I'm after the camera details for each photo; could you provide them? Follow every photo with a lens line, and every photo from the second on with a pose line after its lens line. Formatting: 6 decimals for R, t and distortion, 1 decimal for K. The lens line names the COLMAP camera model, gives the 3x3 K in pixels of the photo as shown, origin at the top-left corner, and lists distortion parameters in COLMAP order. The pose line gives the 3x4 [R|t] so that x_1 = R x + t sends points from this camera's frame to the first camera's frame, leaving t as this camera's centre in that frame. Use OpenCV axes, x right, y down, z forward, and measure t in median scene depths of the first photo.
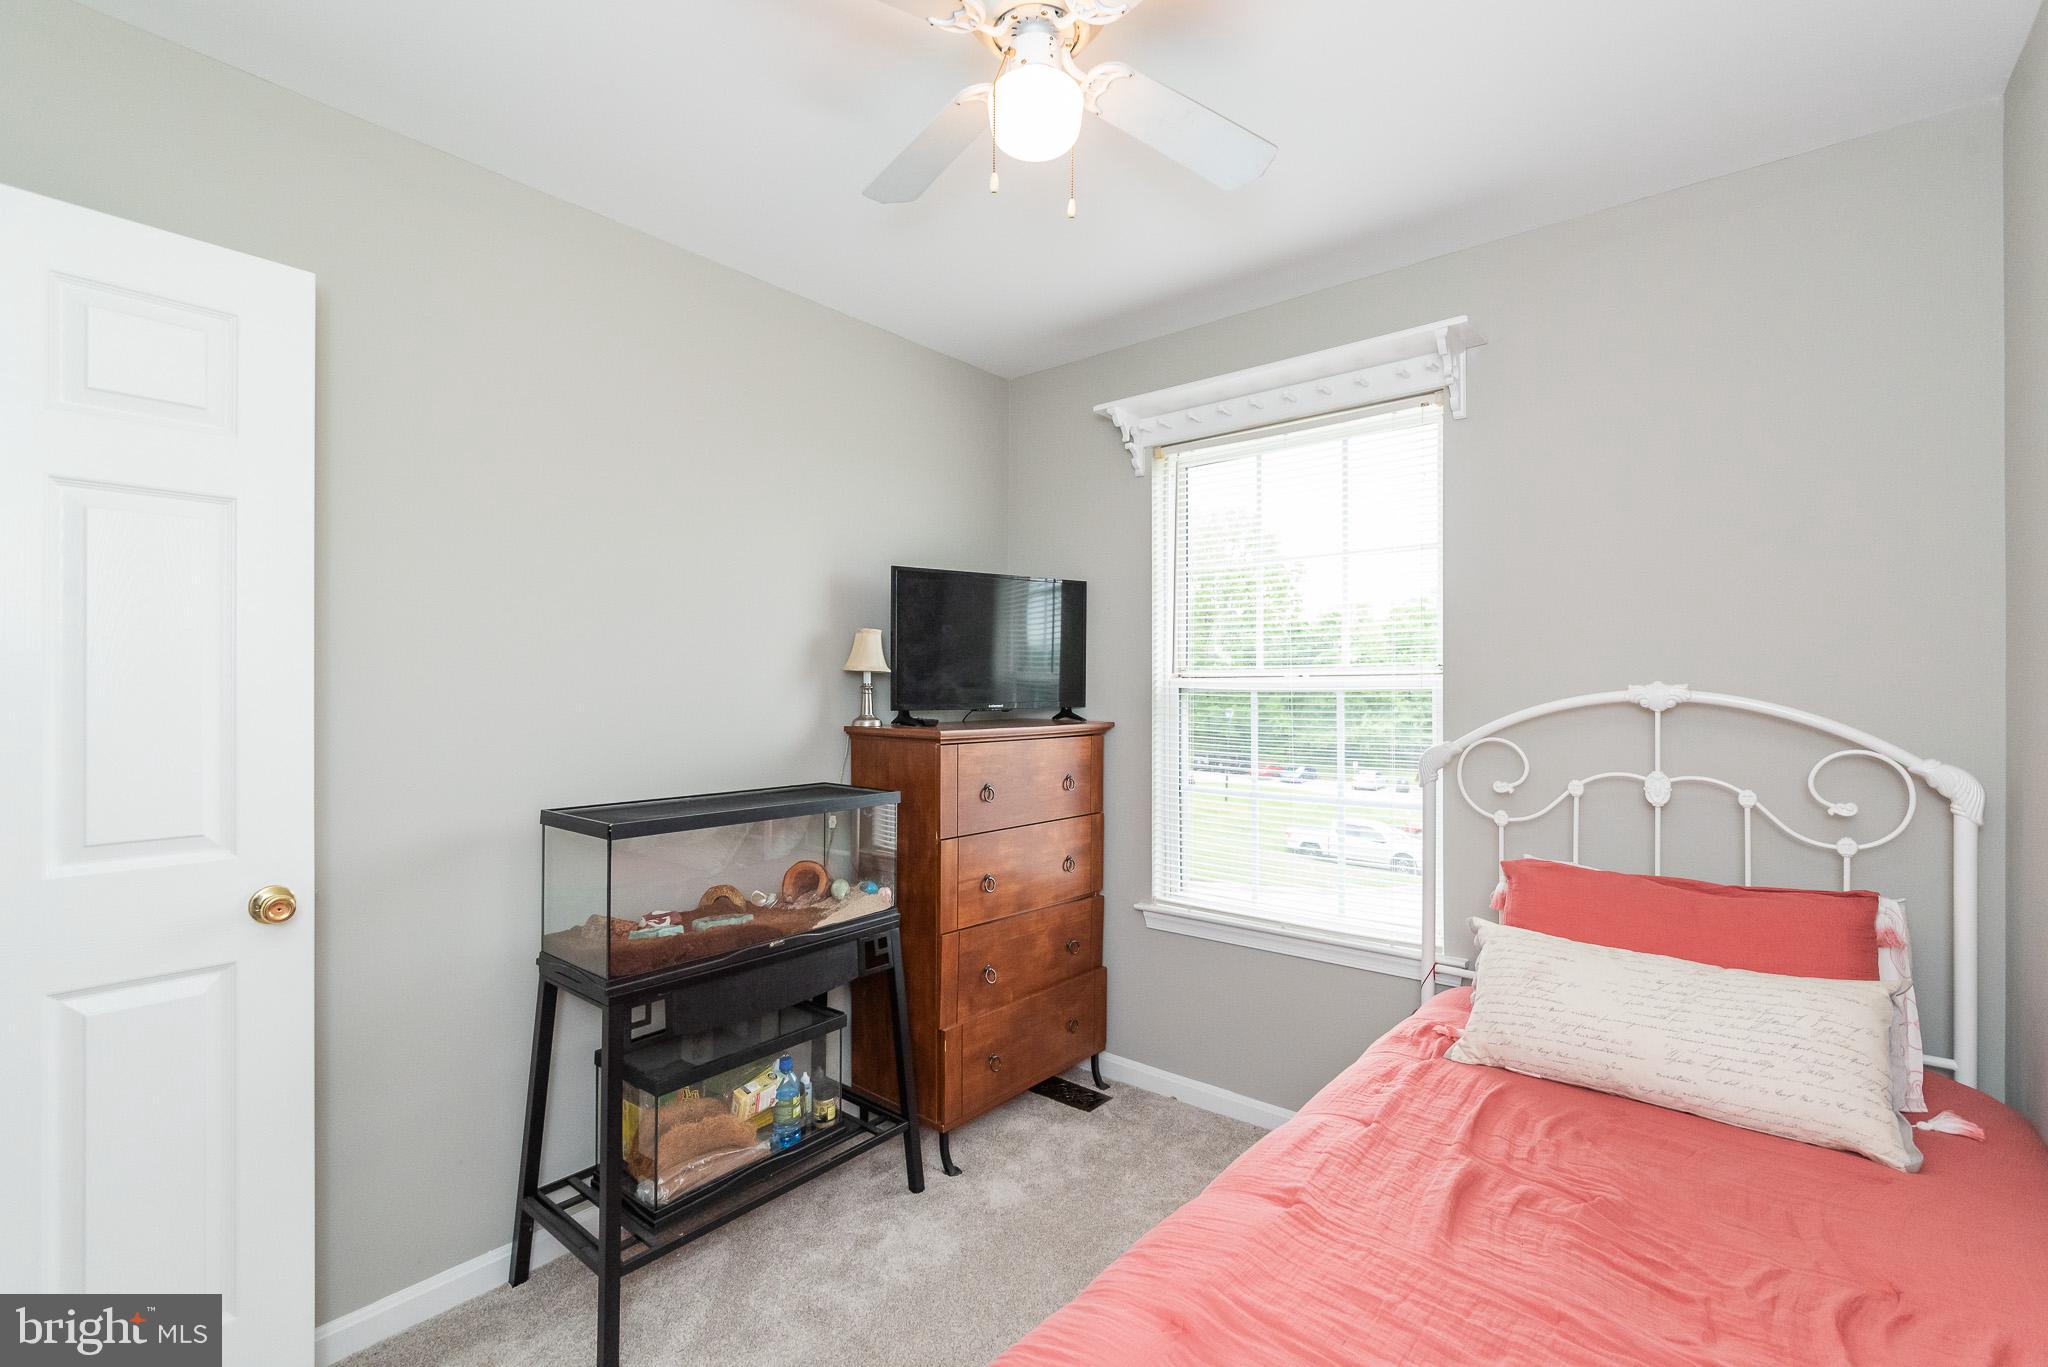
lens RADIAL K [[897.4, 0, 1033.7], [0, 897.4, 684.3], [0, 0, 1]] dist [-0.003695, -0.000633]
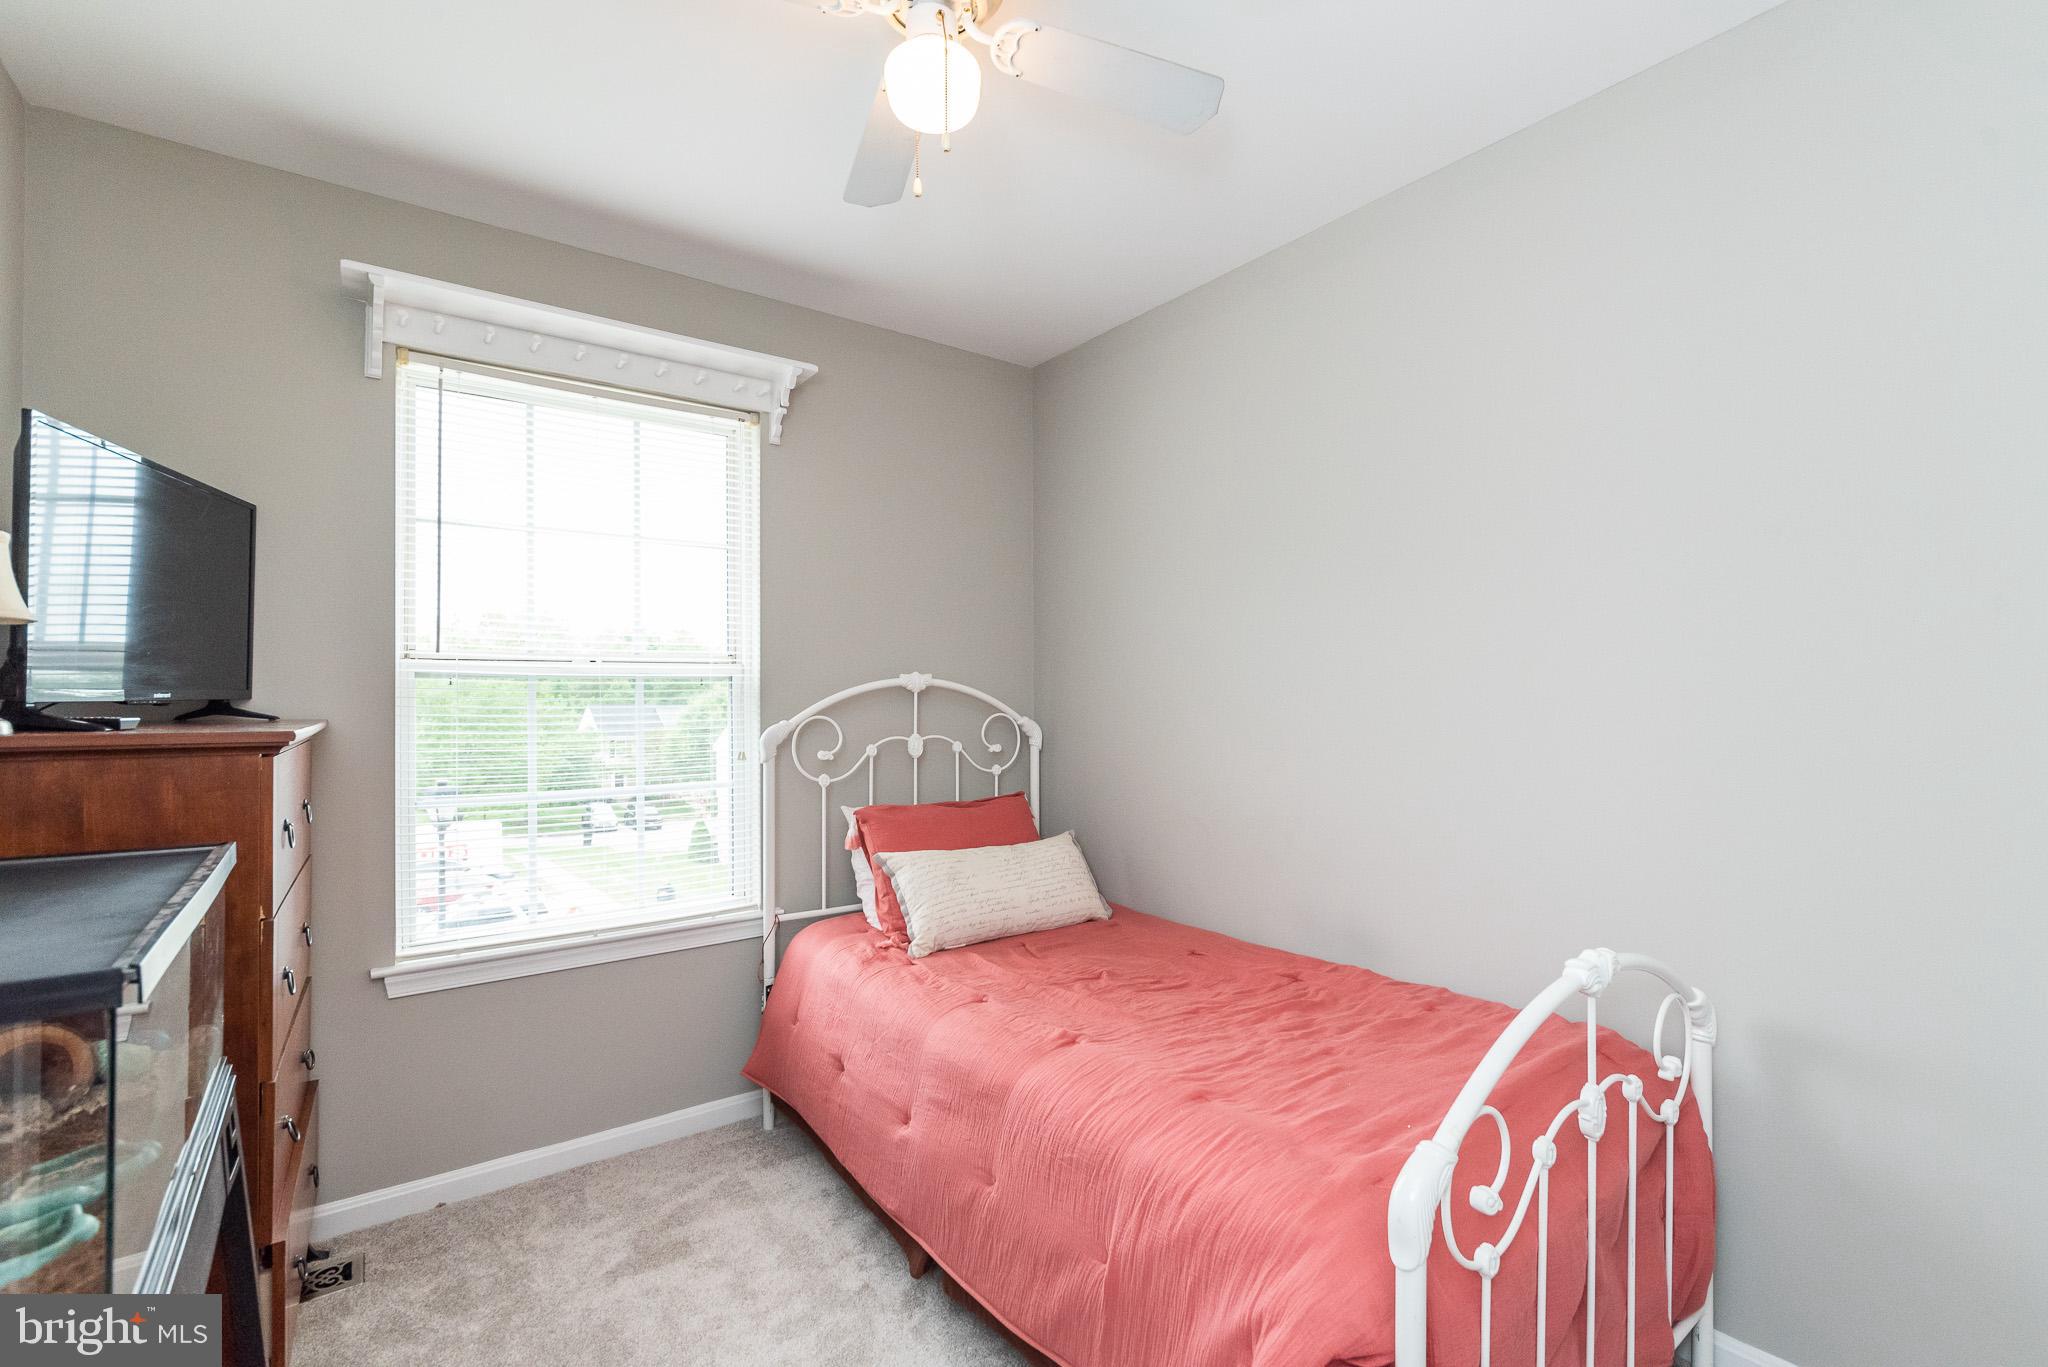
lens RADIAL K [[897.4, 0, 1034.4], [0, 897.4, 687.2], [0, 0, 1]] dist [-0.003695, -0.000633]
pose [[0.236689, 0.007661, 0.971555, -0.656927], [-0.003174, 0.999970, -0.007112, 0.029977], [-0.971580, -0.001401, 0.236706, 0.453287]]
